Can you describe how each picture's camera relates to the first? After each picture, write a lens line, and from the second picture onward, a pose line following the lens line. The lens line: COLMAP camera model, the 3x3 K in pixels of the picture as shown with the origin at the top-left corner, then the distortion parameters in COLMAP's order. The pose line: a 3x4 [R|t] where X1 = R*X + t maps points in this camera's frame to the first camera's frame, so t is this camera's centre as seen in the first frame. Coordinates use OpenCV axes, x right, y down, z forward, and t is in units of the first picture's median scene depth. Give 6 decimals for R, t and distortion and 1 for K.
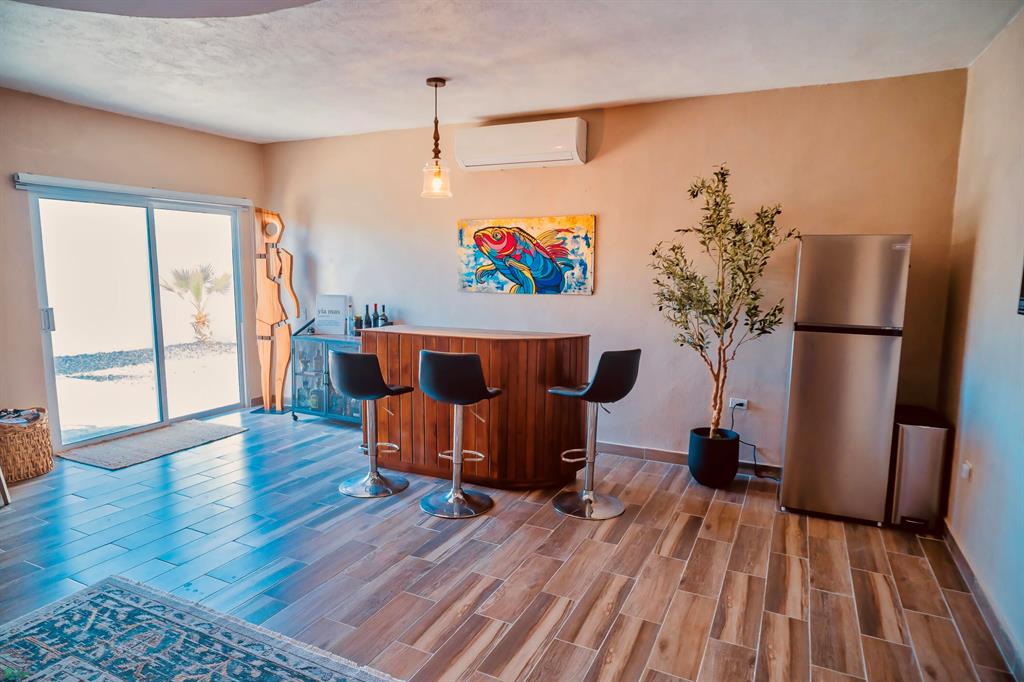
lens RADIAL K [[632.3, 0, 481.3], [0, 632.3, 333.1], [0, 0, 1]] dist [0.000469, 0.000942]
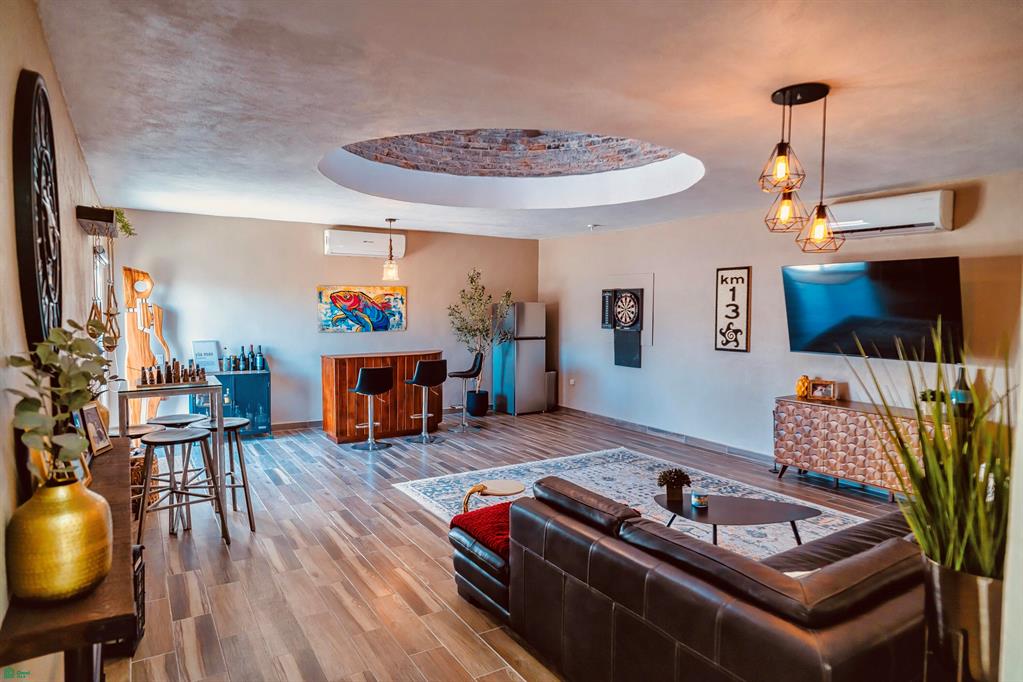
lens RADIAL K [[631.7, 0, 513.2], [0, 631.7, 346.2], [0, 0, 1]] dist [0.000469, 0.000942]
pose [[0.513066, -0.066123, 0.855798, -1.174649], [0.090595, 0.995631, 0.022614, -0.026758], [-0.853555, 0.065928, 0.516815, -0.194125]]
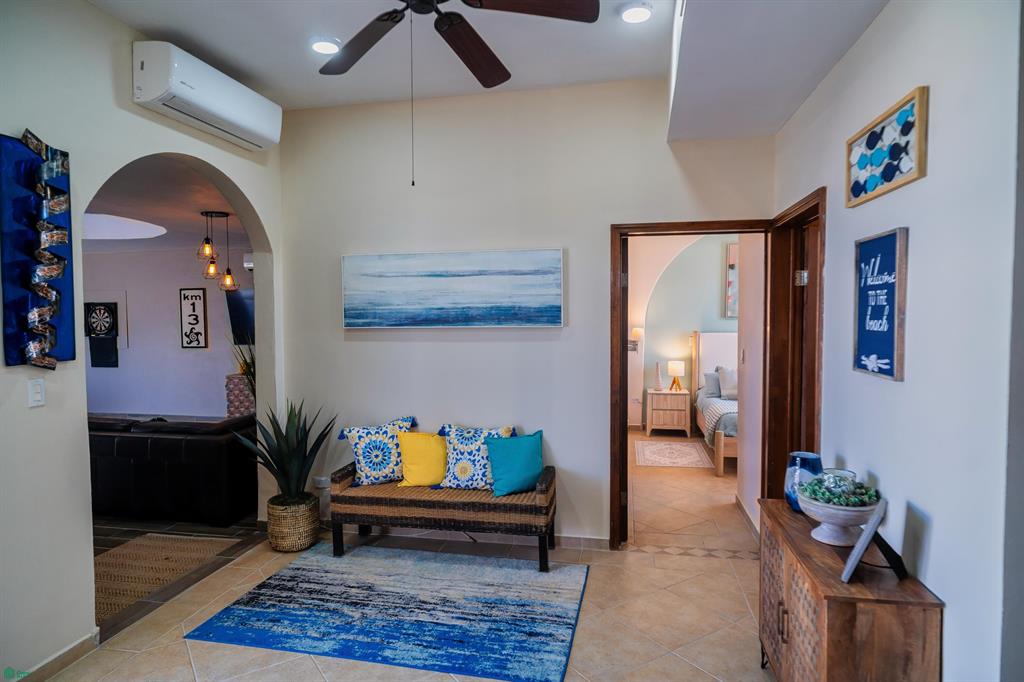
lens RADIAL K [[632.3, 0, 521.1], [0, 632.3, 336.7], [0, 0, 1]] dist [0.000469, 0.000942]
pose [[-0.253657, -0.053216, 0.965829, -1.867446], [0.106453, 0.990885, 0.082554, -0.028963], [-0.961419, 0.123756, -0.245680, -0.375860]]
